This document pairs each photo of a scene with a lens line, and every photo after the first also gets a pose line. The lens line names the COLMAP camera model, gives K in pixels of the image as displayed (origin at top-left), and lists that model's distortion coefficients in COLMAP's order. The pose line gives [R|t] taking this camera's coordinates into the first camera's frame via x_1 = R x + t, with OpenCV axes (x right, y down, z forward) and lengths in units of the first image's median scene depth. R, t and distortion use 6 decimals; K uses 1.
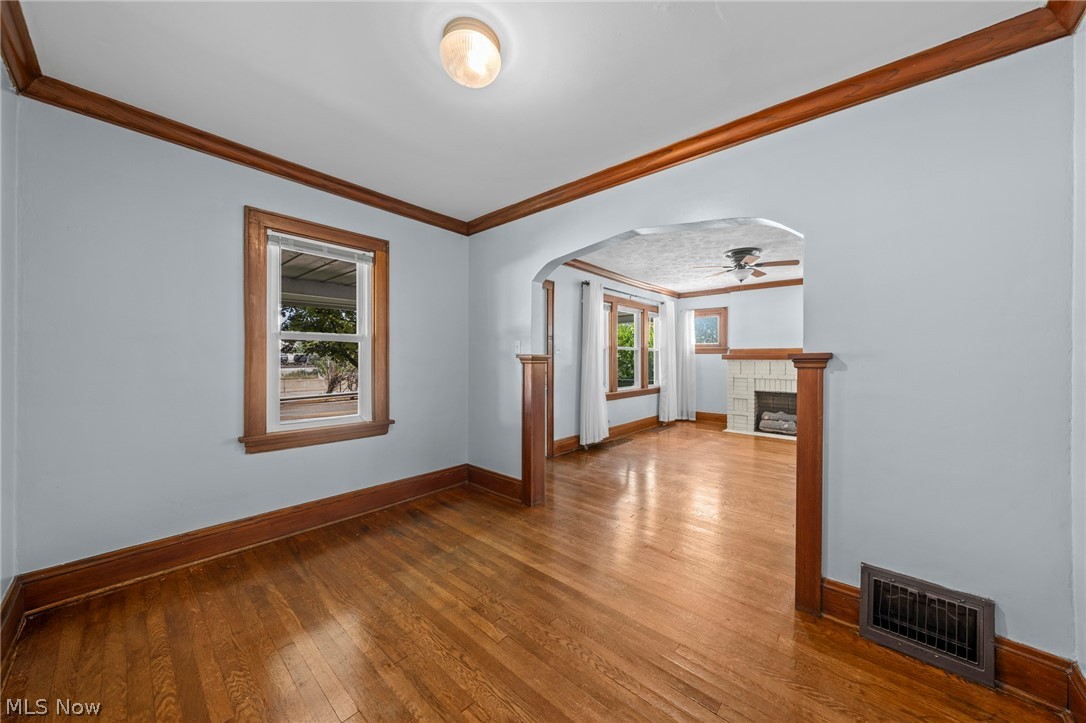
lens RADIAL K [[363.3, 0, 554.8], [0, 363.3, 358.7], [0, 0, 1]] dist [0.013276, 0.000060]
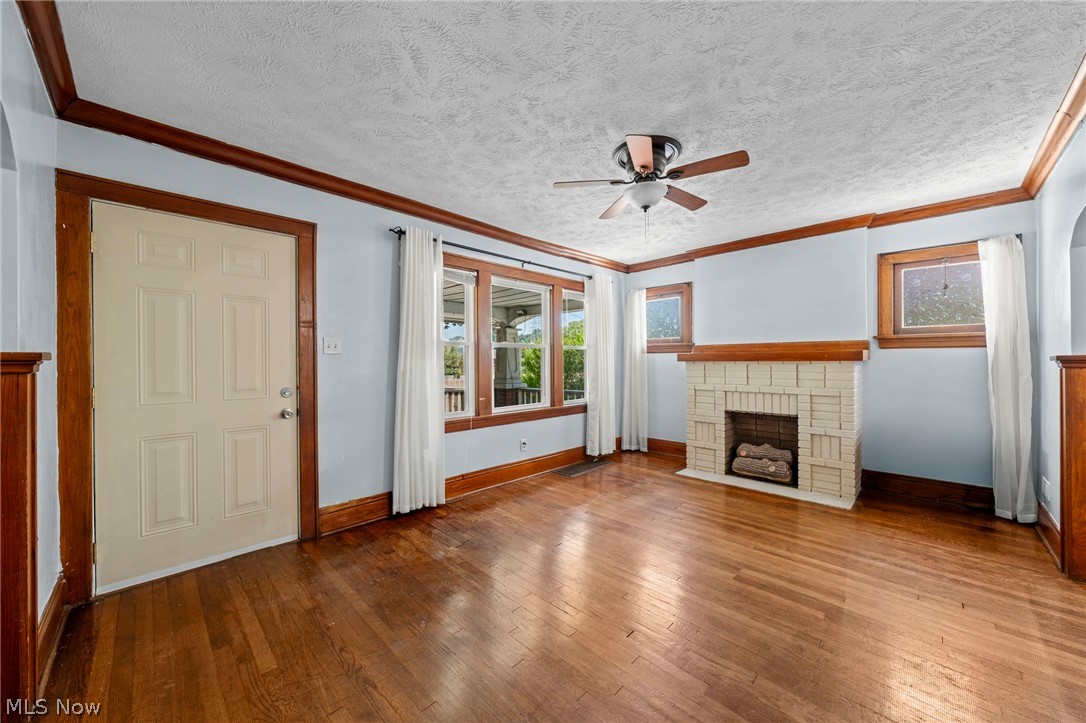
lens RADIAL K [[385.1, 0, 548.4], [0, 385.1, 360.7], [0, 0, 1]] dist [-0.003140, 0.000568]
pose [[0.998055, -0.007499, -0.061893, 0.282793], [0.007330, 0.999969, -0.002960, 0.001456], [0.061913, 0.002500, 0.998078, 0.313639]]
